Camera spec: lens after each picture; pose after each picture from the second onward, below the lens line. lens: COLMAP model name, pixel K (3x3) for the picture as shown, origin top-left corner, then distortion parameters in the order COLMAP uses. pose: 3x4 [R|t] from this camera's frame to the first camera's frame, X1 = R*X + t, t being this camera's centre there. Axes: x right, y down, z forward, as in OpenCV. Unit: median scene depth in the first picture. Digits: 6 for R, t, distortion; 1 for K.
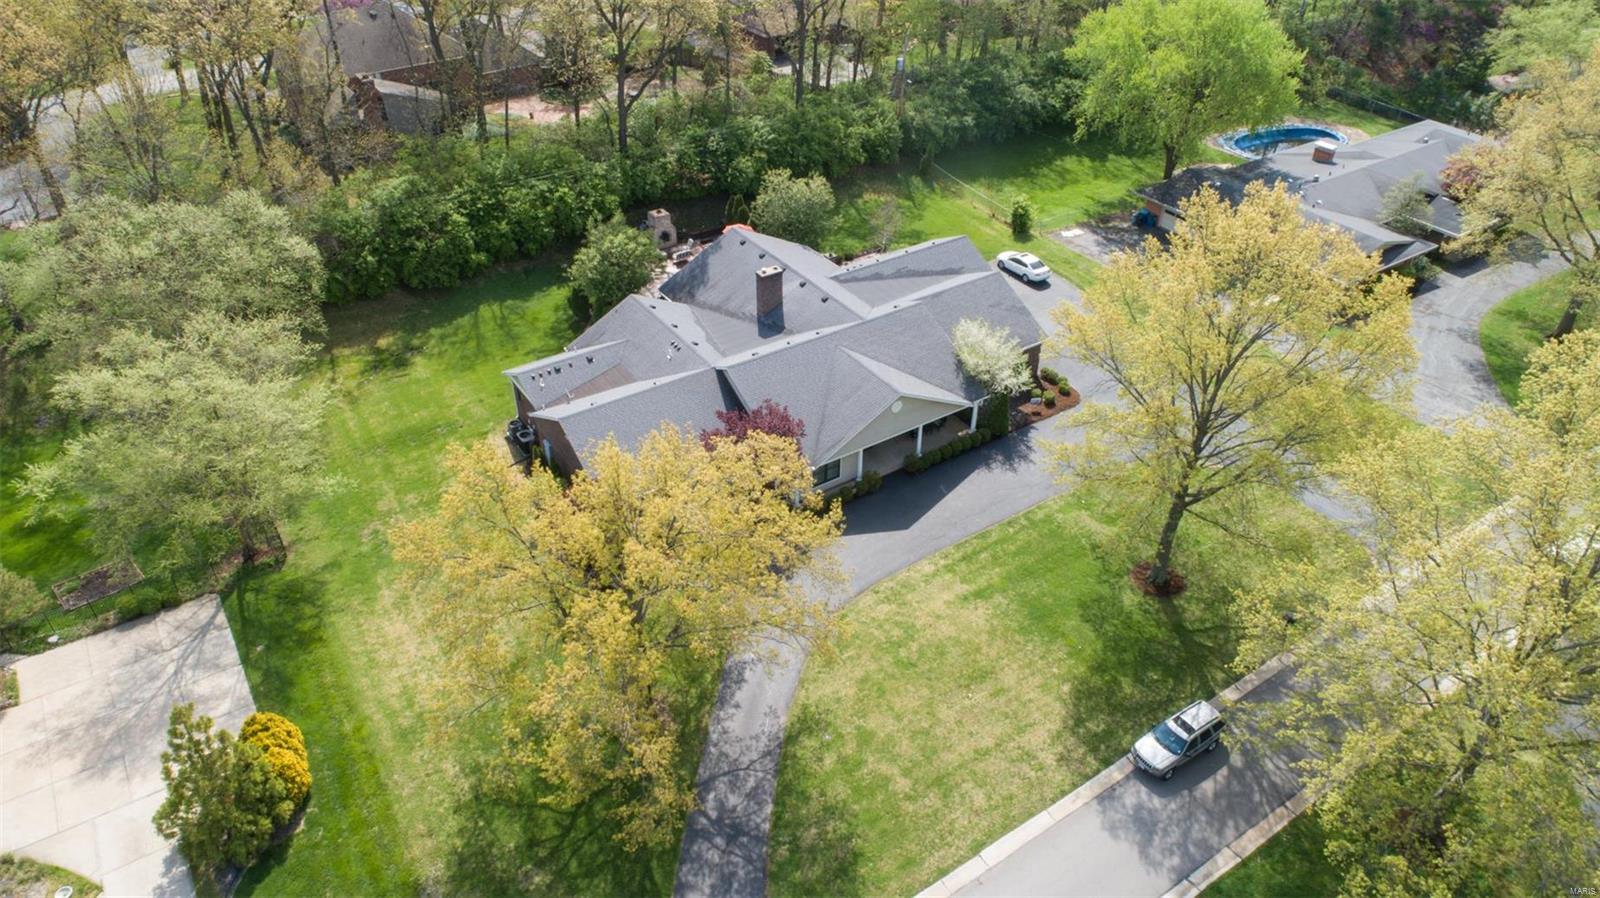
lens RADIAL K [[1060.5, 0, 805.7], [0, 1060.5, 449.3], [0, 0, 1]] dist [-0.022531, 0.005375]
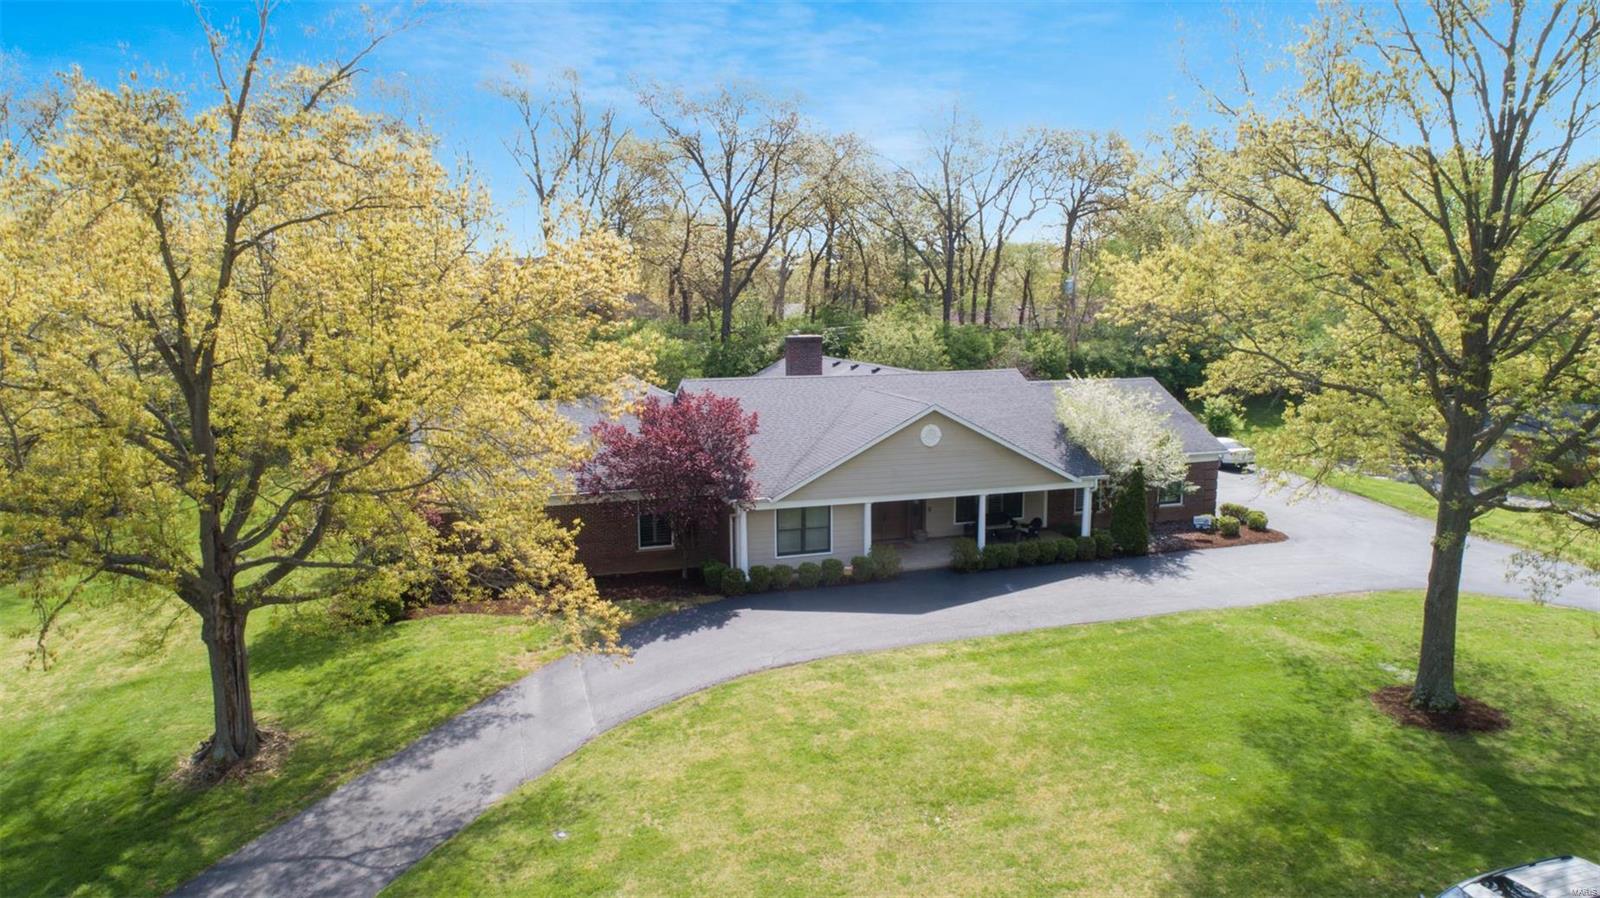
lens RADIAL K [[1060.5, 0, 805.7], [0, 1060.5, 449.3], [0, 0, 1]] dist [-0.022531, 0.005375]
pose [[0.964961, 0.027620, -0.260936, 0.193776], [-0.146129, 0.882528, -0.446979, 0.274201], [0.217938, 0.469448, 0.855641, 0.522271]]
